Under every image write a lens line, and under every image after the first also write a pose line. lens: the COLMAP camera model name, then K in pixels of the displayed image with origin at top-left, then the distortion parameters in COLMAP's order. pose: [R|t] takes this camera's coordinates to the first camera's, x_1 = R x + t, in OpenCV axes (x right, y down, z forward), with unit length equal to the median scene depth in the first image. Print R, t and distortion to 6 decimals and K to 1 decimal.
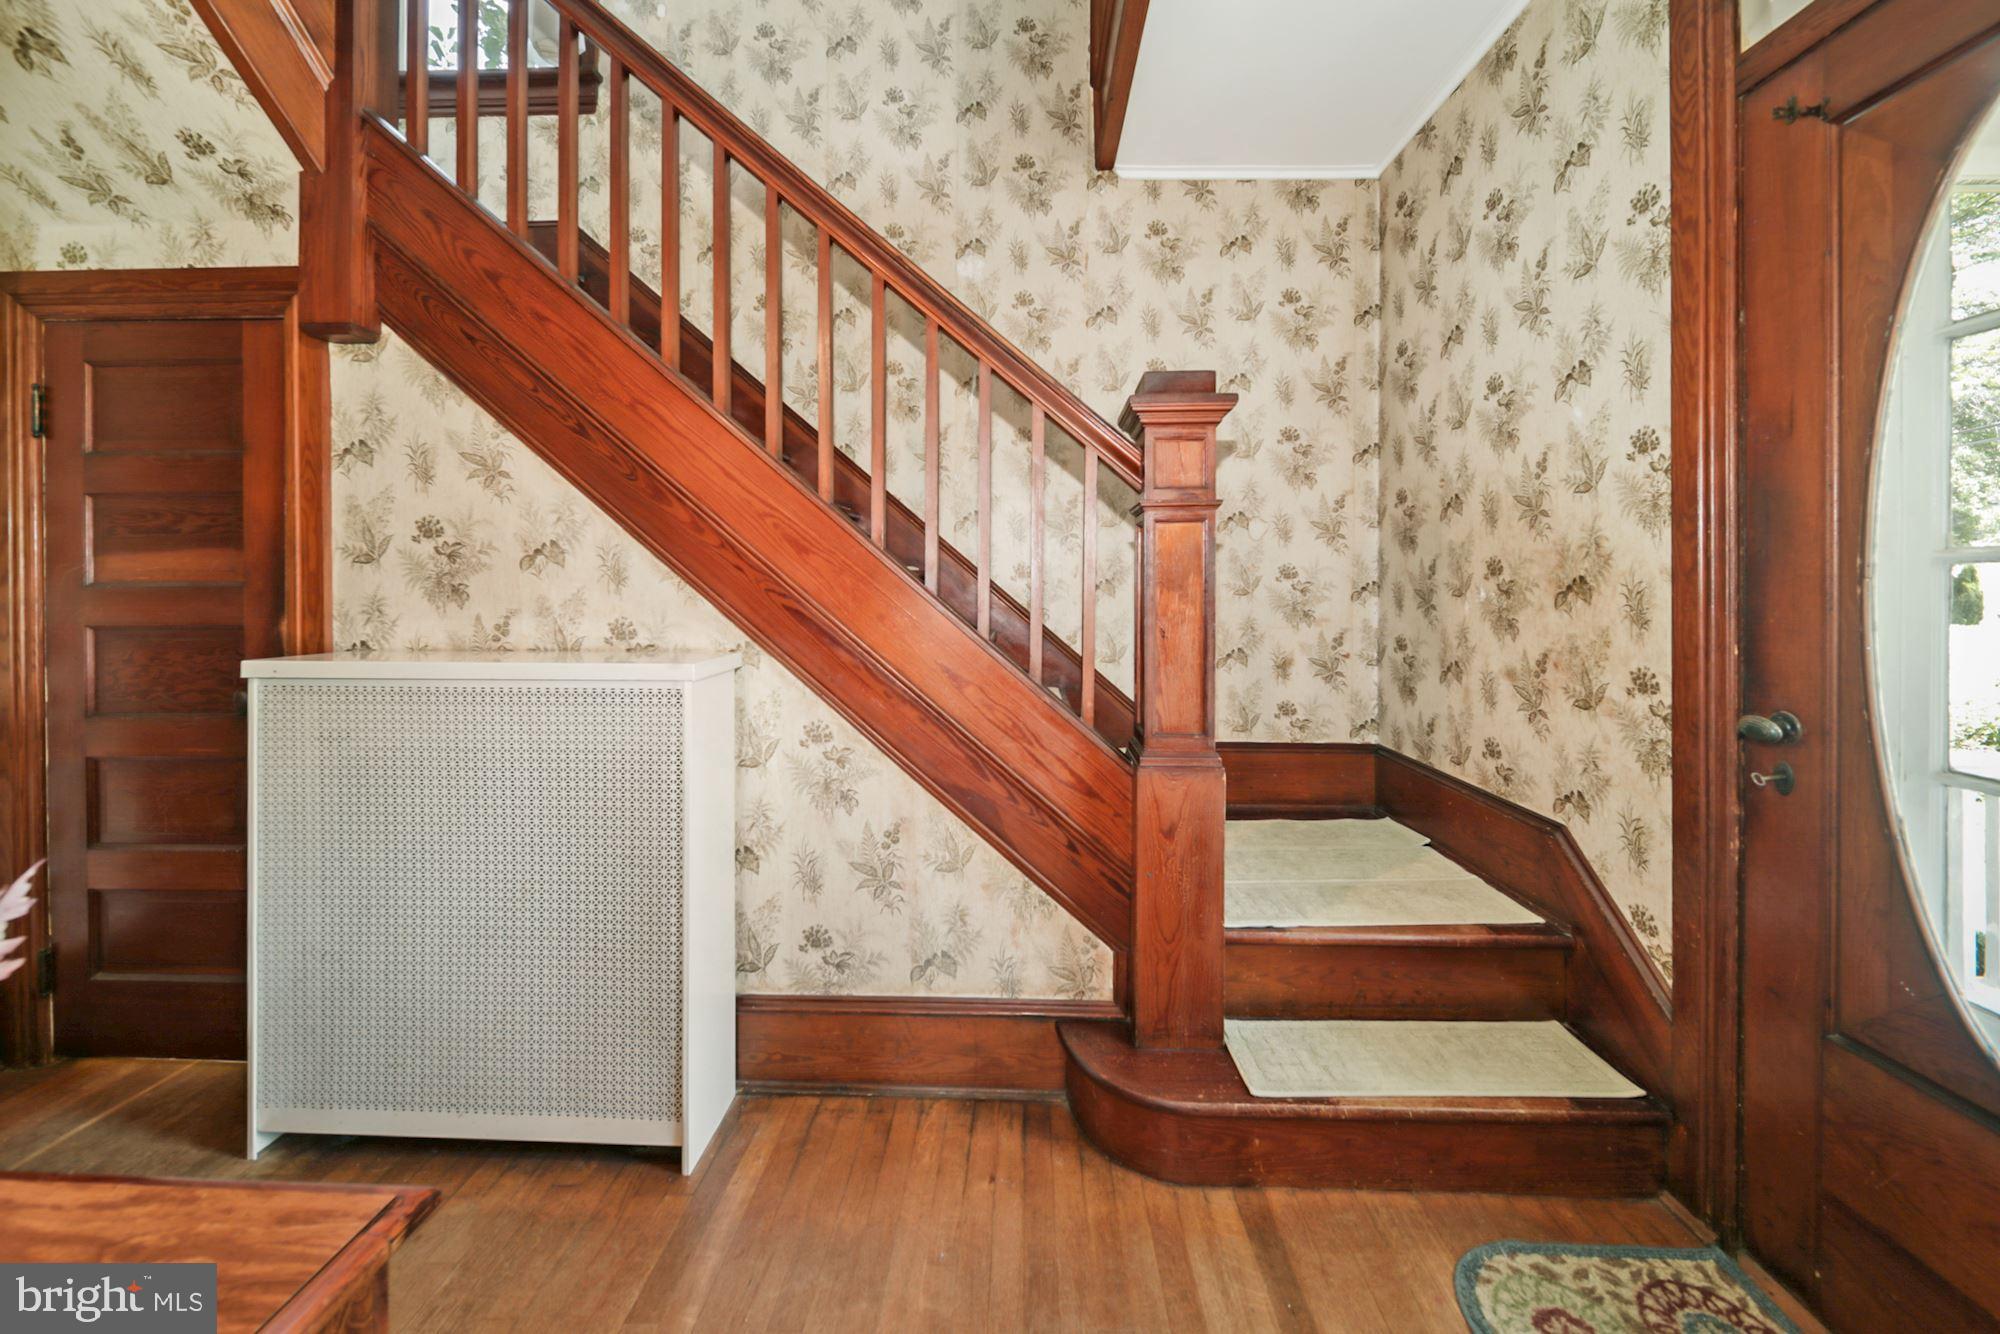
lens RADIAL K [[713.2, 0, 1010.2], [0, 713.2, 589.1], [0, 0, 1]] dist [-0.001476, -0.000278]
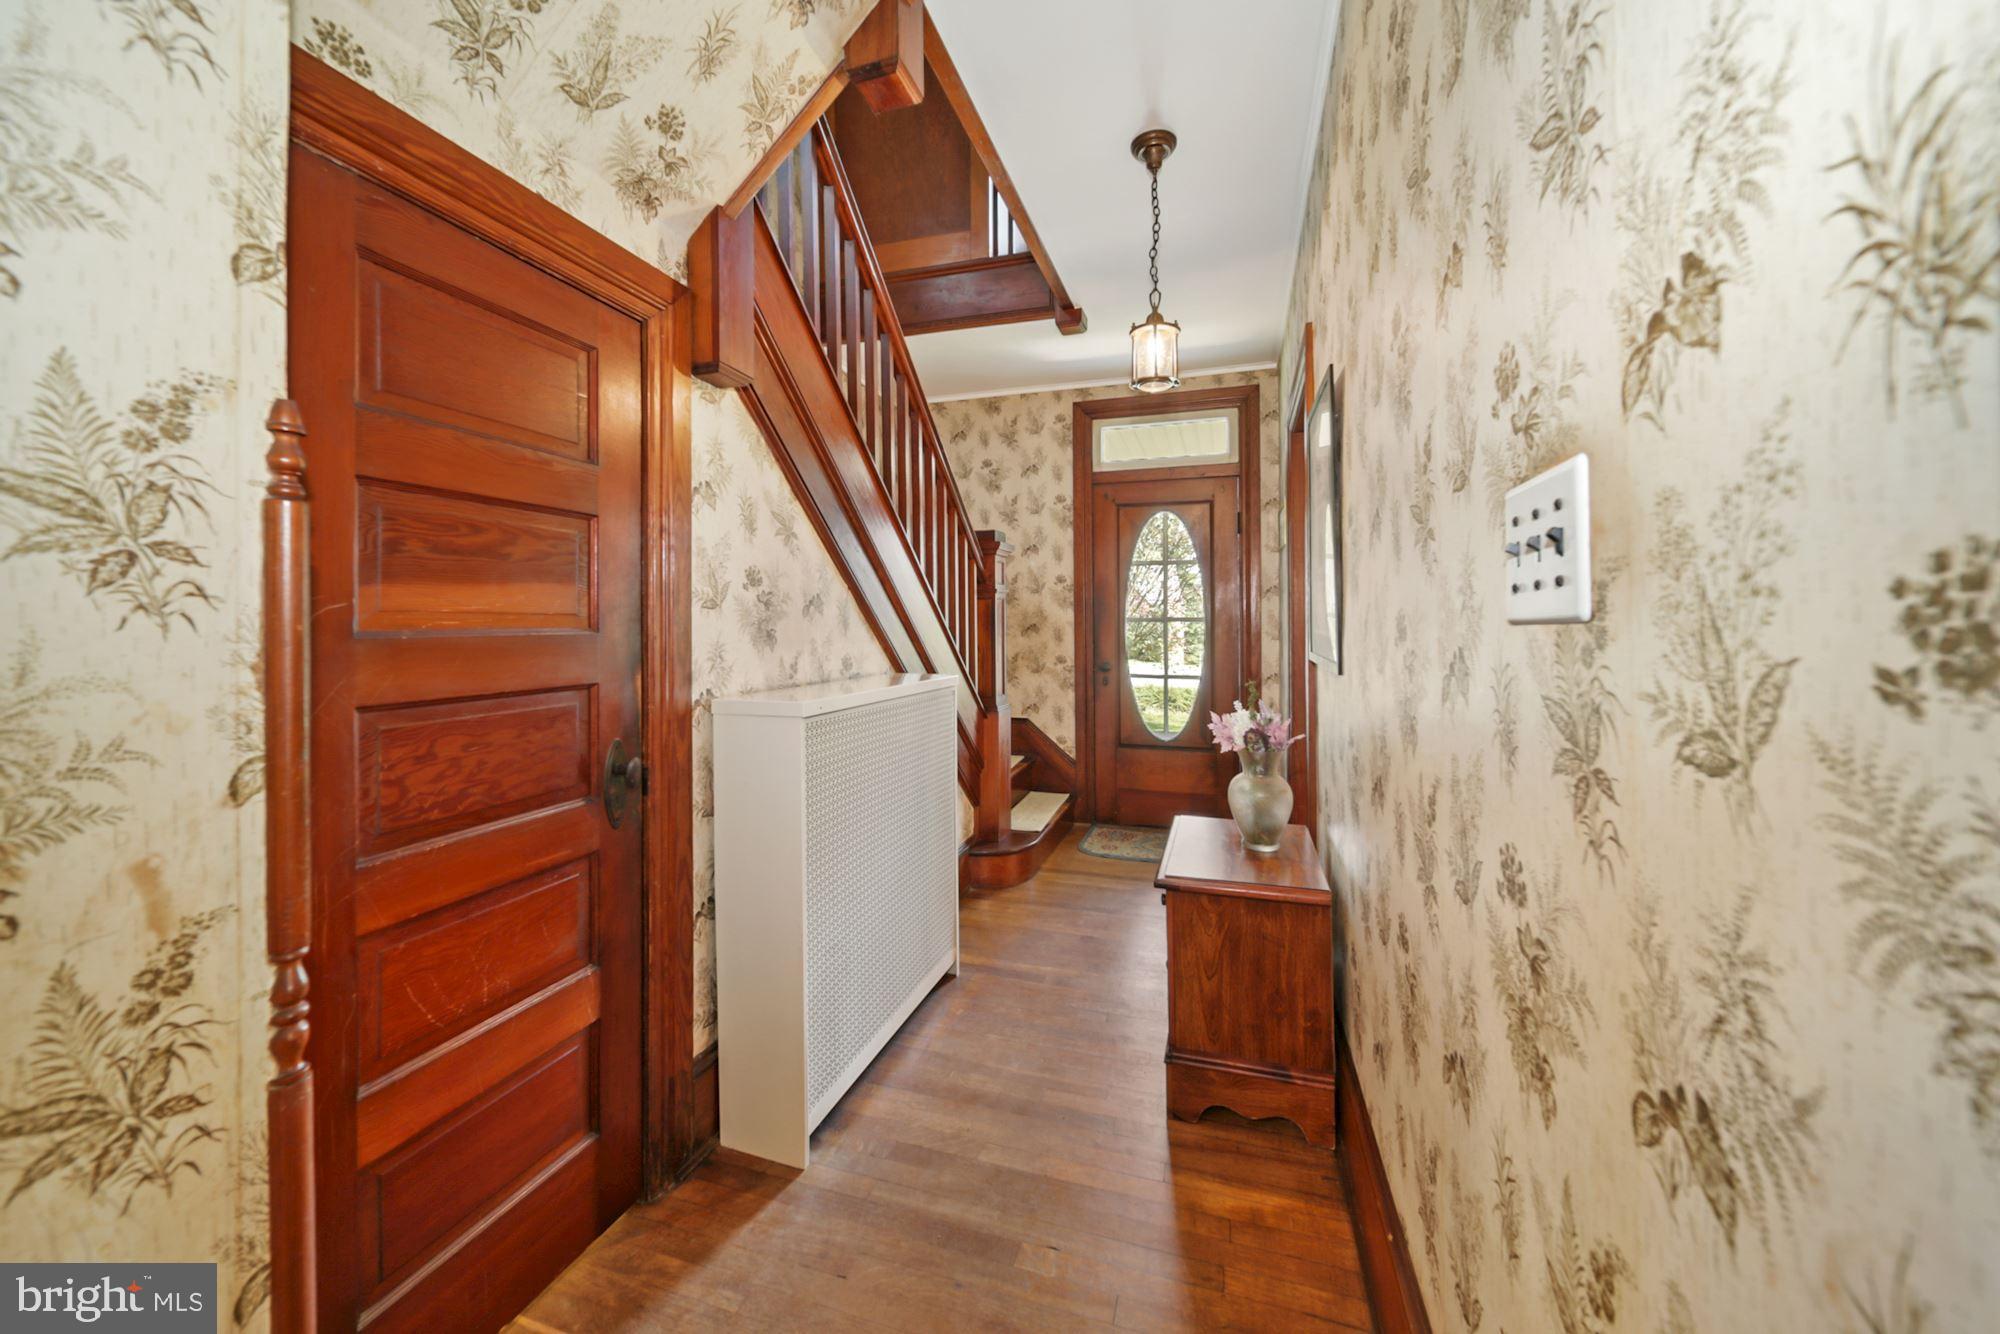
lens RADIAL K [[735.2, 0, 997.4], [0, 735.2, 624.0], [0, 0, 1]] dist [-0.001264, -0.000354]
pose [[0.267543, 0.000750, 0.963546, -1.795677], [0.006507, 0.999975, -0.002585, -0.010710], [-0.963524, 0.006961, 0.267531, 0.359400]]
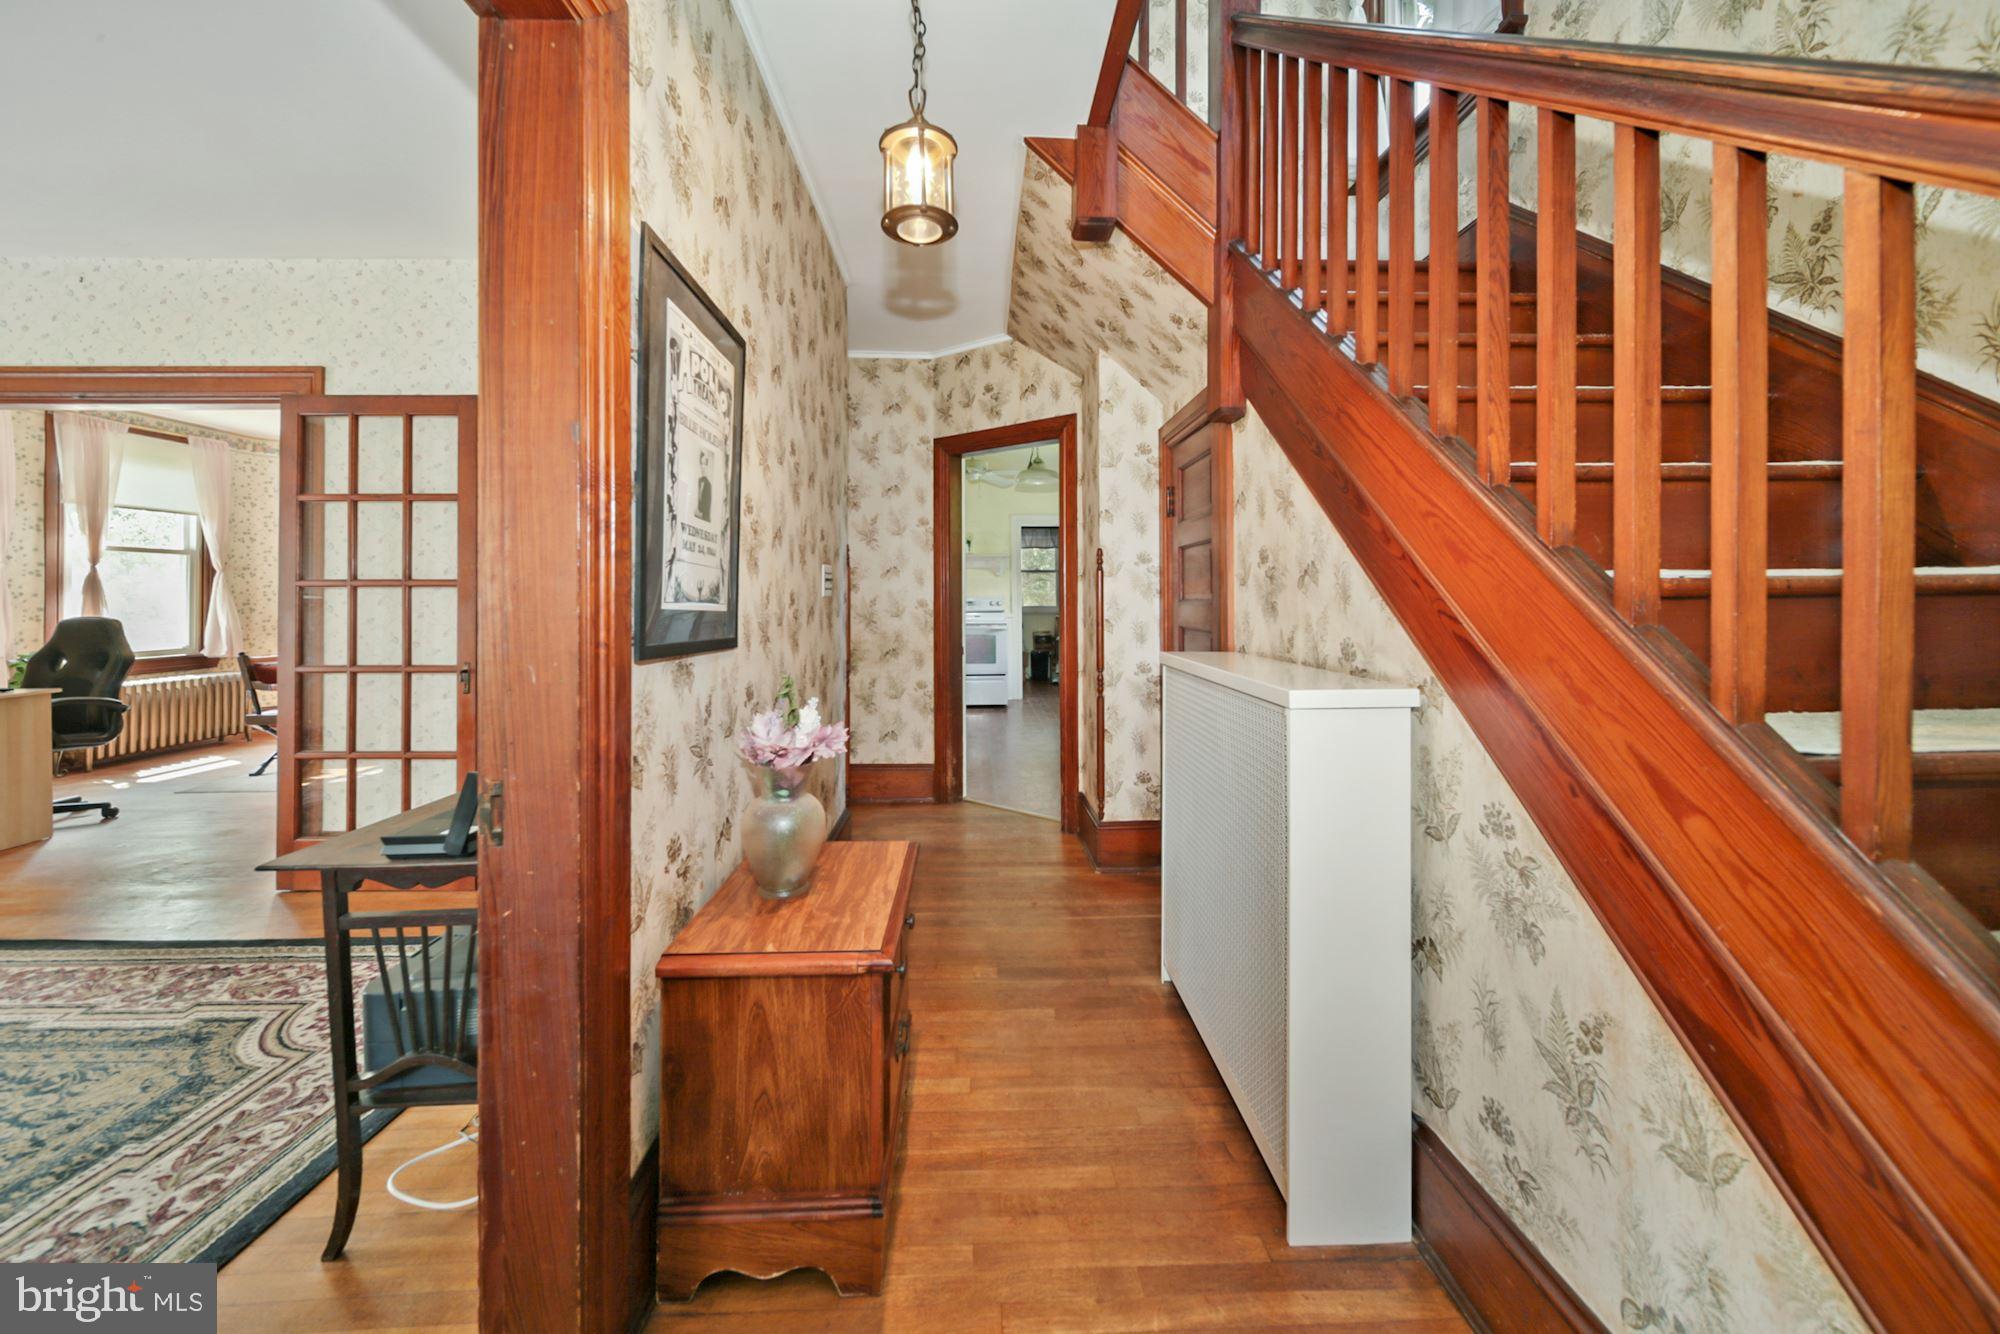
lens RADIAL K [[725.1, 0, 1000.1], [0, 725.1, 603.0], [0, 0, 1]] dist [-0.000953, -0.000240]
pose [[0.062046, 0.004160, -0.998065, 0.394978], [-0.007327, 0.999966, 0.003713, -0.007718], [0.998046, 0.007082, 0.062075, 0.475658]]
